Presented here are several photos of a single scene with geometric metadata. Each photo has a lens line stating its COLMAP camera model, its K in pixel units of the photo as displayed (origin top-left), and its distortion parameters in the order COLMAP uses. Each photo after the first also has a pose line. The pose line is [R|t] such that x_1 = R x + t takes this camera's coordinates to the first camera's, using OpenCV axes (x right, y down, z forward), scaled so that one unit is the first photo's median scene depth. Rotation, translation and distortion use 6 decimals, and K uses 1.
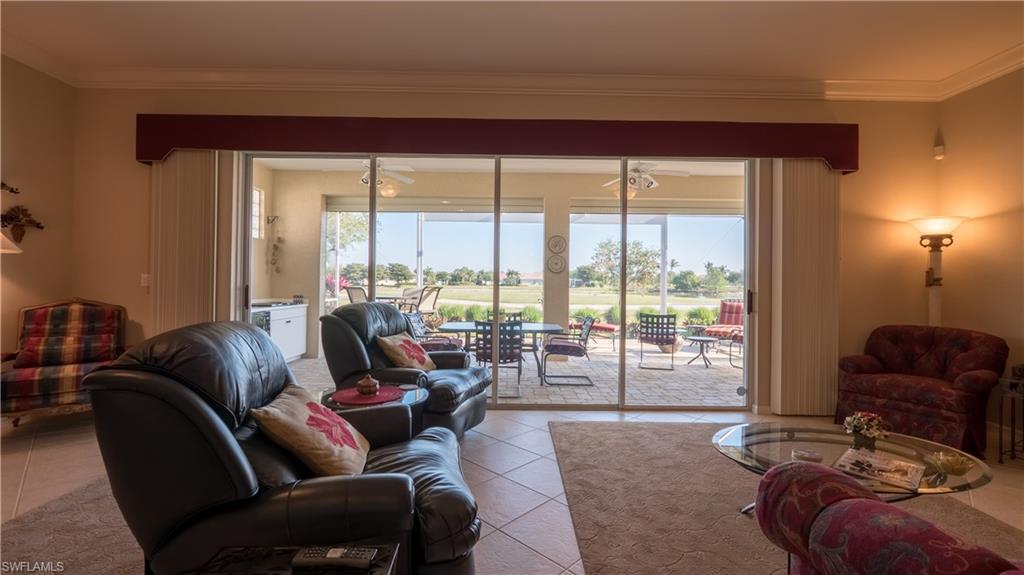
lens RADIAL K [[430.2, 0, 510.6], [0, 430.2, 280.9], [0, 0, 1]] dist [-0.005971, 0.000604]
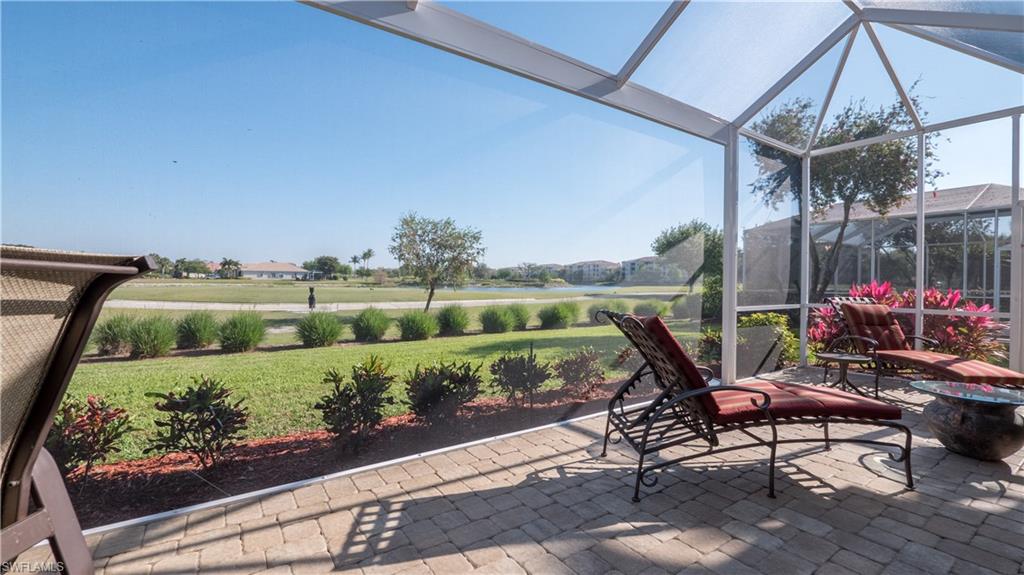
lens RADIAL K [[430.2, 0, 511.6], [0, 430.2, 285.5], [0, 0, 1]] dist [-0.005971, 0.000604]
pose [[0.829974, -0.010084, 0.557711, -0.345571], [-0.004997, 0.999662, 0.025511, 0.032148], [-0.557779, -0.023960, 0.829643, 1.891697]]
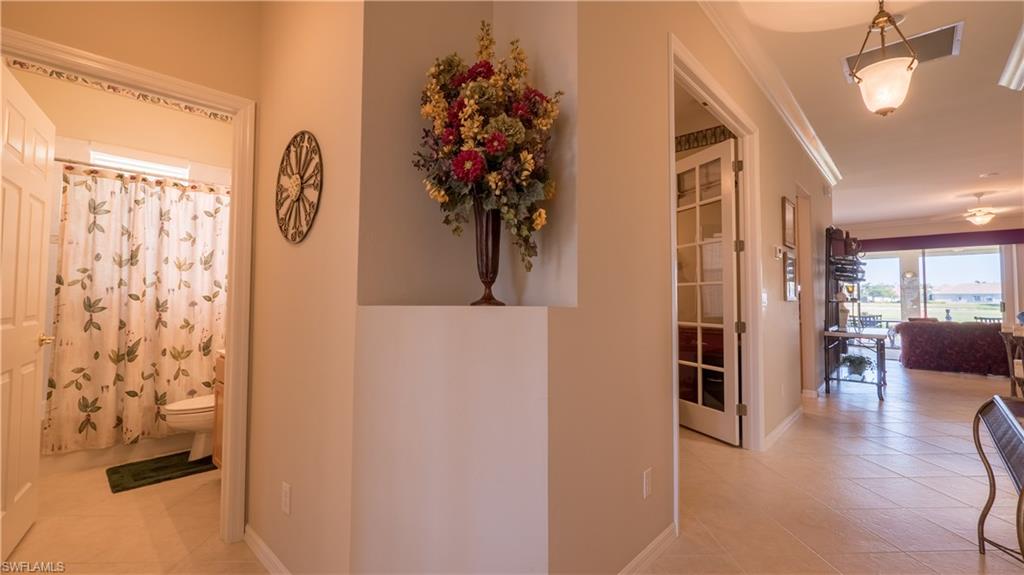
lens RADIAL K [[430.2, 0, 510.8], [0, 430.2, 281.9], [0, 0, 1]] dist [-0.005971, 0.000604]
pose [[0.724586, -0.033979, -0.688347, 0.226826], [0.007620, 0.999118, -0.041297, -0.012556], [0.689143, 0.024678, 0.724205, -3.122308]]
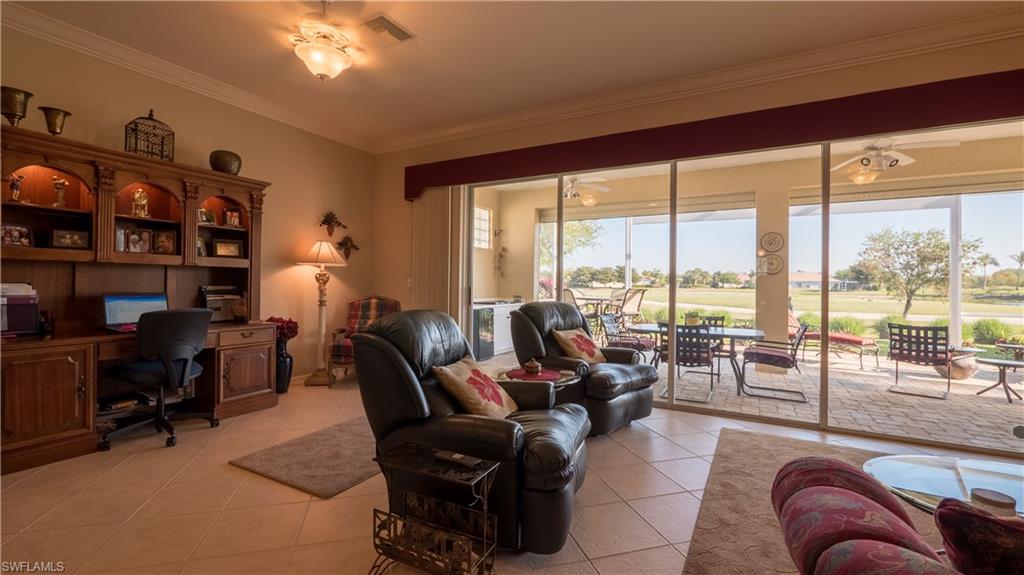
lens RADIAL K [[430.2, 0, 511.6], [0, 430.2, 281.9], [0, 0, 1]] dist [-0.005971, 0.000604]
pose [[0.869143, -0.002762, -0.494553, 0.140469], [0.001083, 0.999993, -0.003683, 0.000557], [0.494559, 0.002665, 0.869140, -0.070445]]
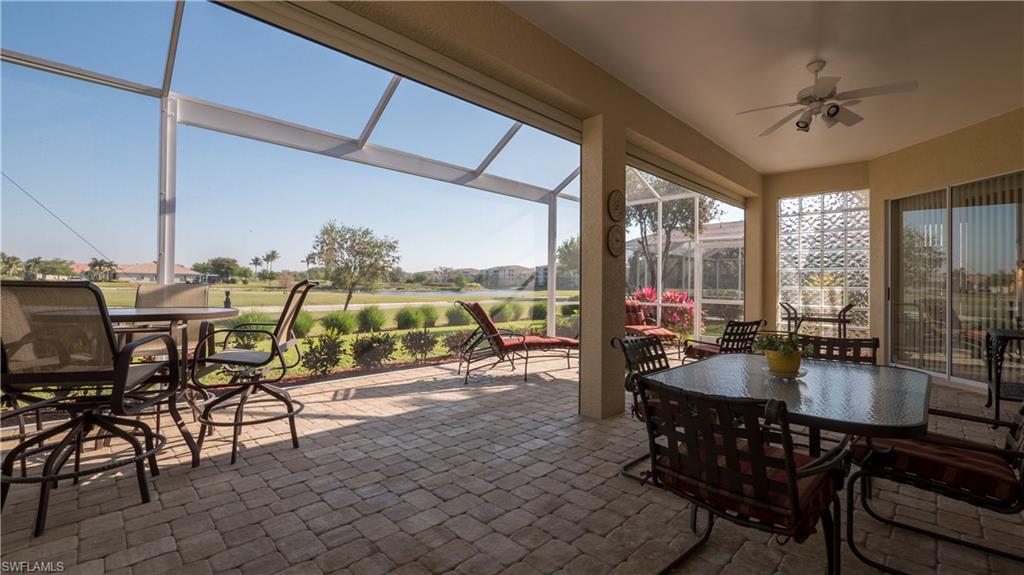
lens RADIAL K [[430.2, 0, 511.0], [0, 430.2, 277.5], [0, 0, 1]] dist [-0.005971, 0.000604]
pose [[0.709979, 0.009952, 0.704153, -0.716245], [-0.010009, 0.999942, -0.004041, 0.015785], [-0.704152, -0.004179, 0.710037, 1.242986]]
